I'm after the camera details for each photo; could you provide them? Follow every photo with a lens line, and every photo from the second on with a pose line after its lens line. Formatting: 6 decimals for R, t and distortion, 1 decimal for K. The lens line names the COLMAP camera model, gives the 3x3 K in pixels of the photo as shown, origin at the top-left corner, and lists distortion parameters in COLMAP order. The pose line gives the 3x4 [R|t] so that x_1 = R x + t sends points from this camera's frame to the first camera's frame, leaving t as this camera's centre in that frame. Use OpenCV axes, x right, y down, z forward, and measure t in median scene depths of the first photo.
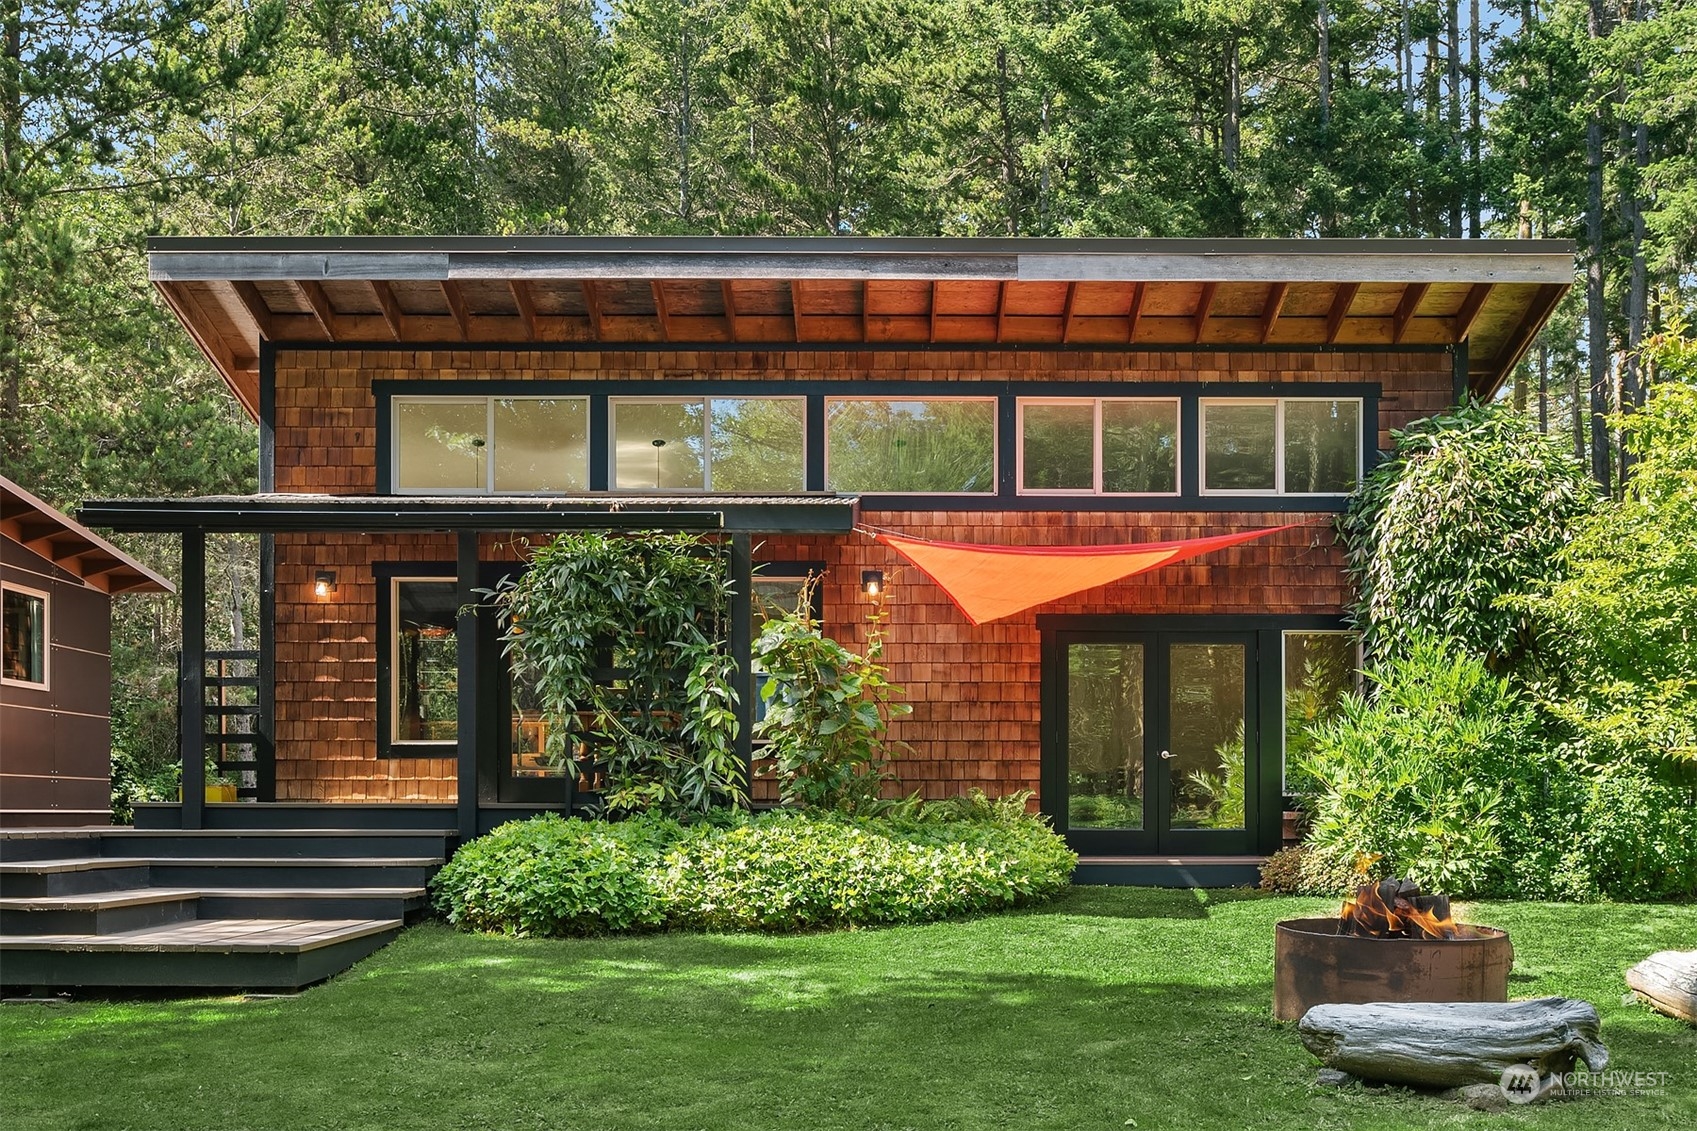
lens RADIAL K [[1758.6, 0, 787.6], [0, 1758.6, 831.9], [0, 0, 1]] dist [-0.005138, -0.005176]
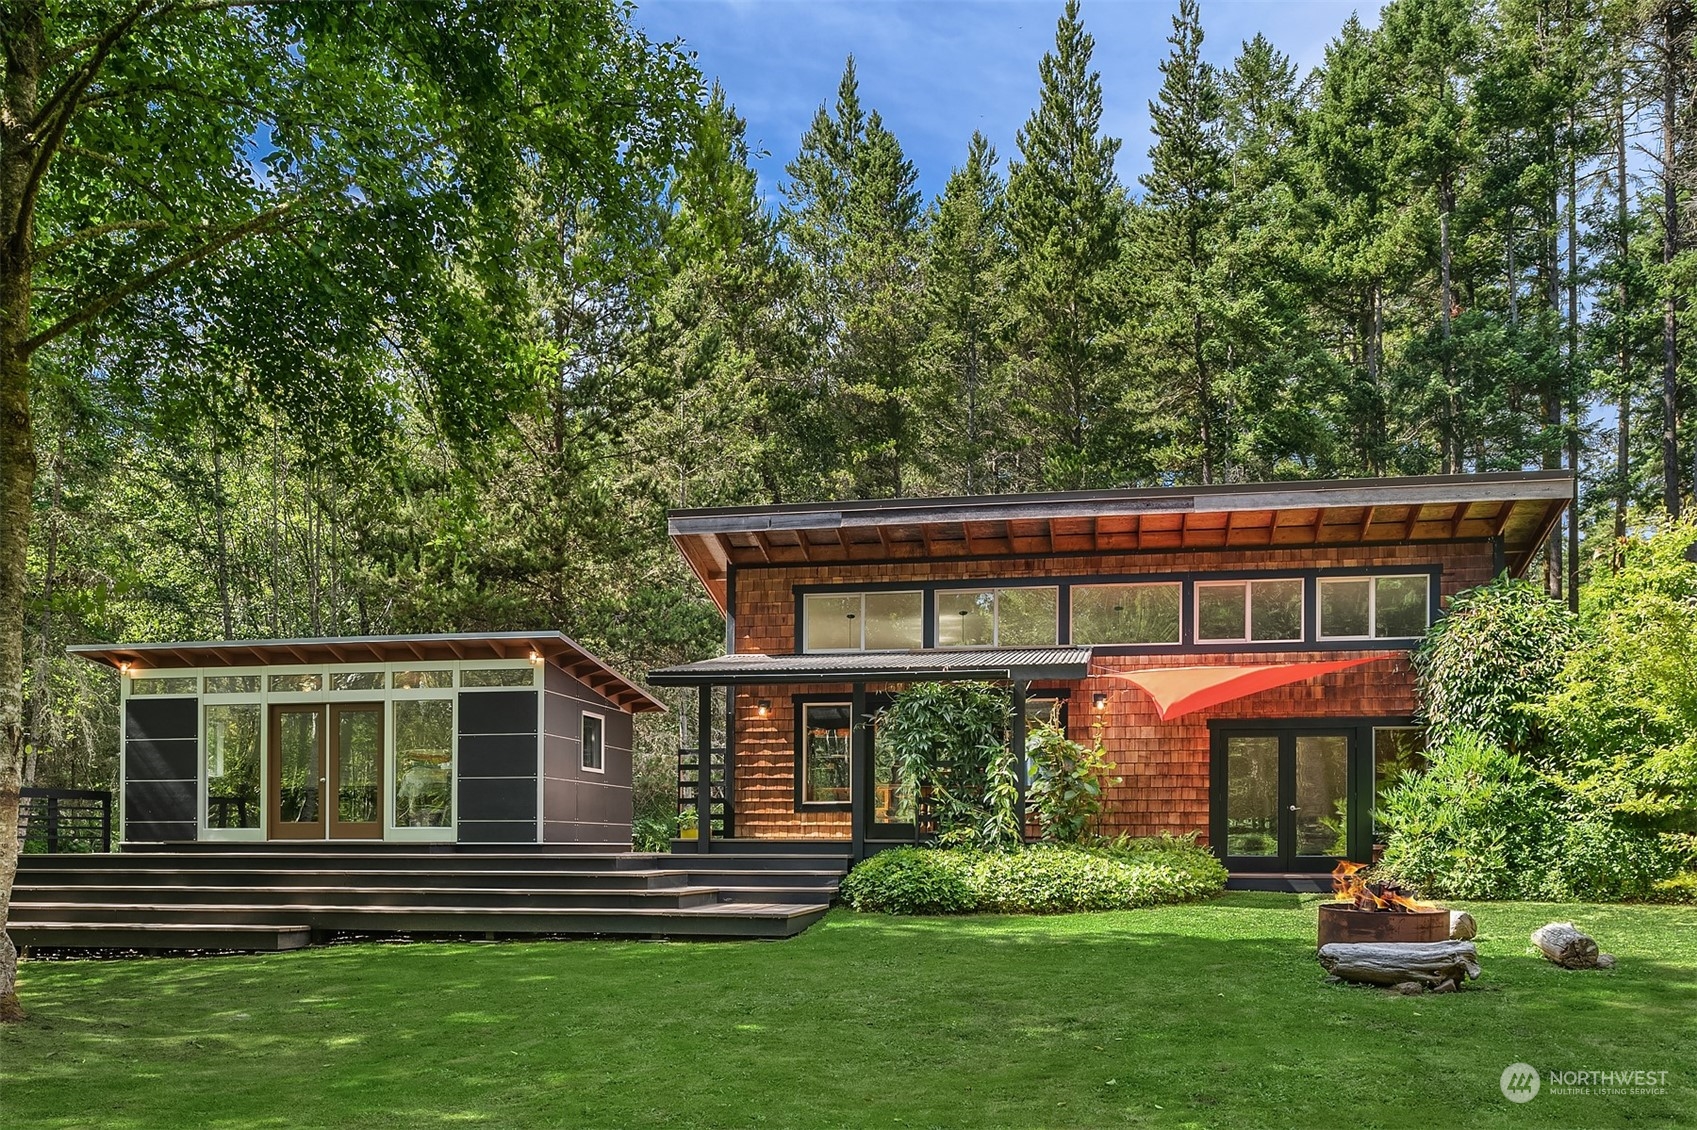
lens RADIAL K [[1365.5, 0, 772.0], [0, 1365.5, 868.9], [0, 0, 1]] dist [-0.000350, -0.003480]
pose [[0.981680, 0.004280, -0.190489, -0.008012], [-0.002990, 0.999971, 0.007056, 0.003156], [0.190514, -0.006357, 0.981664, -0.297751]]
